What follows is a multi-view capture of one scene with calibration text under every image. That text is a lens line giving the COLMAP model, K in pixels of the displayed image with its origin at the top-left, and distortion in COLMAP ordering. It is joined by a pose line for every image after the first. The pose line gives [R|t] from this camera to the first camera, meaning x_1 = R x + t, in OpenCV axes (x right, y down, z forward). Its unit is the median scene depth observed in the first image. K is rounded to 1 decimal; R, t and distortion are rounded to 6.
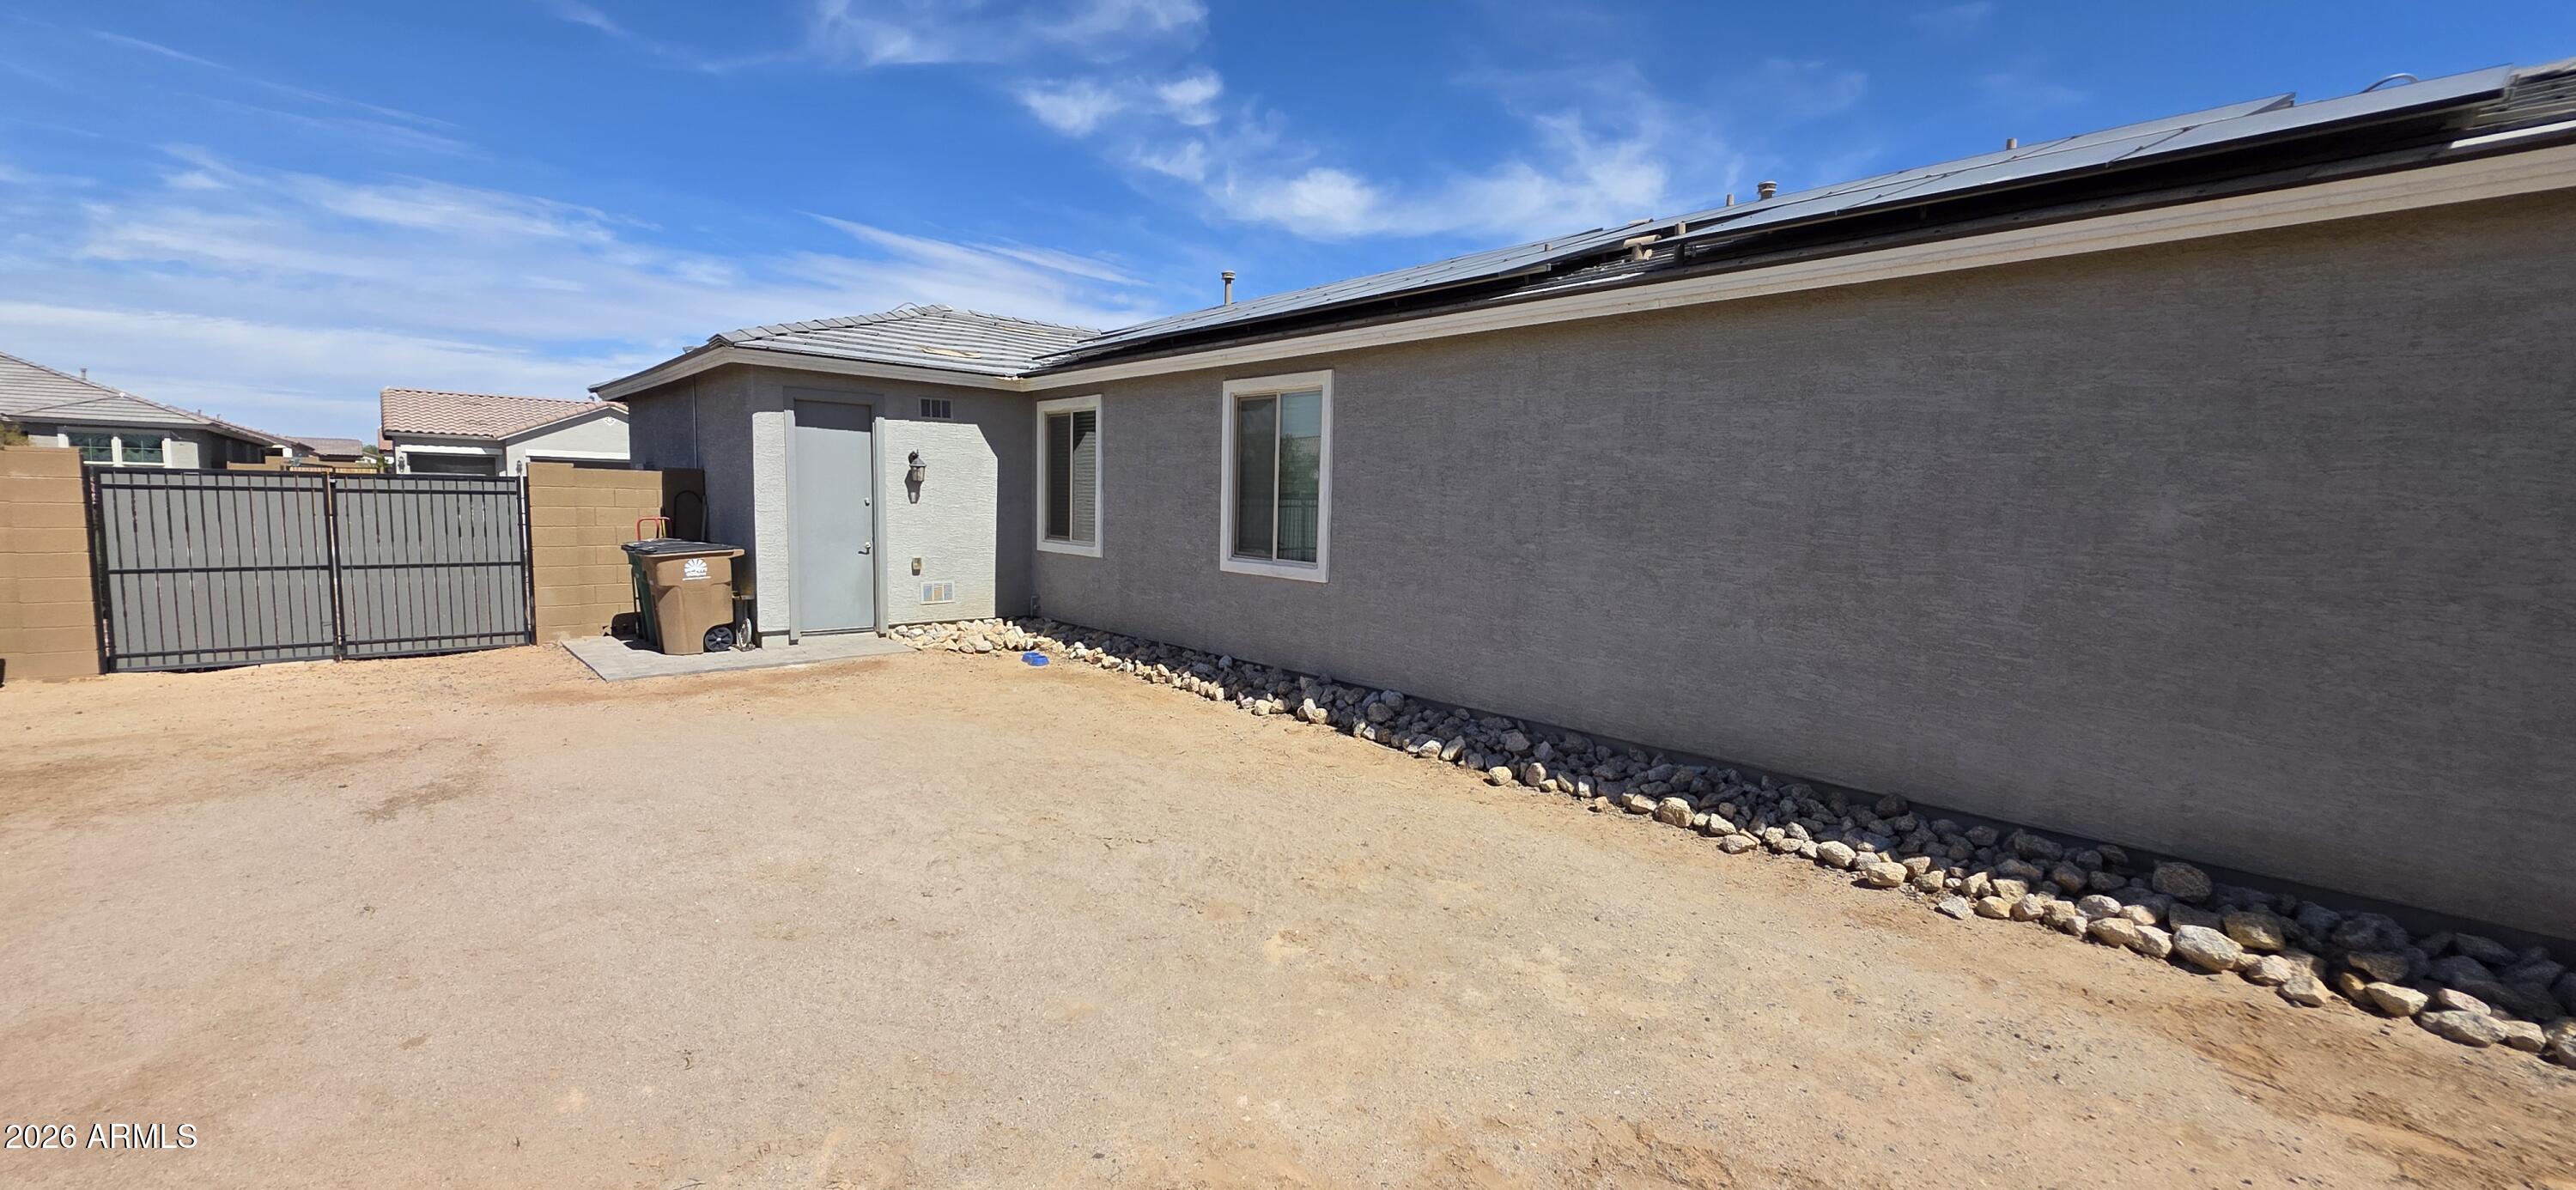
lens RADIAL K [[1026.5, 0, 1297.7], [0, 1026.5, 602.2], [0, 0, 1]] dist [0.003655, -0.000403]
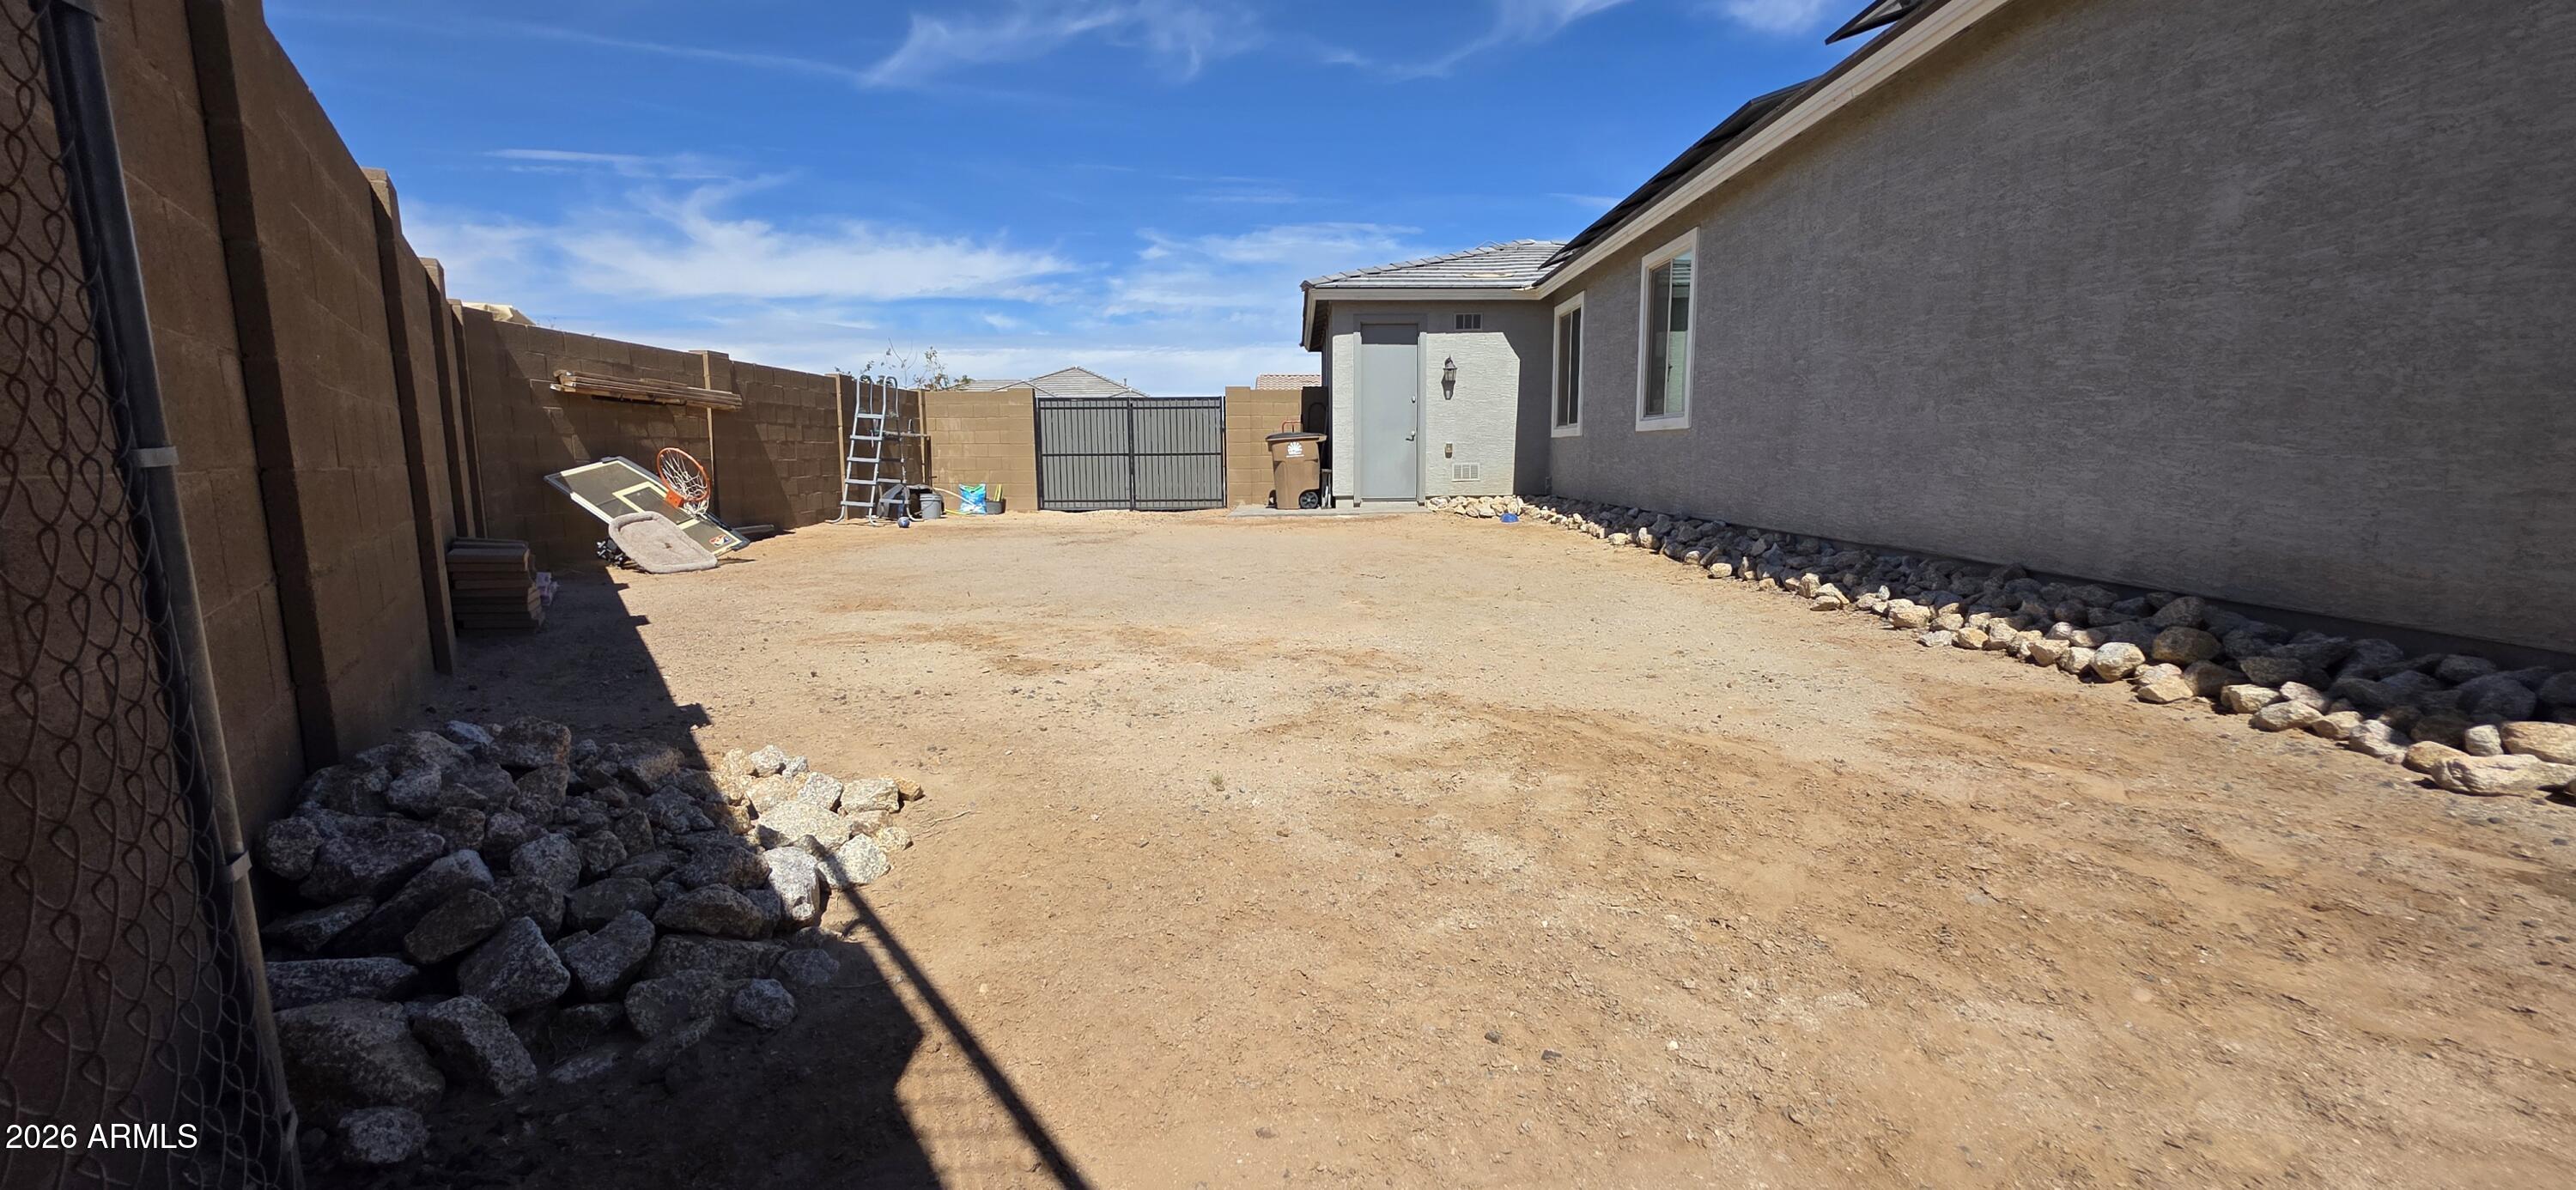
lens RADIAL K [[1026.5, 0, 1293.1], [0, 1026.5, 600.7], [0, 0, 1]] dist [0.003655, -0.000403]
pose [[0.745287, 0.063073, -0.663754, 0.621108], [-0.039464, 0.997943, 0.050518, 0.173257], [0.665575, -0.011456, 0.746243, -0.126434]]
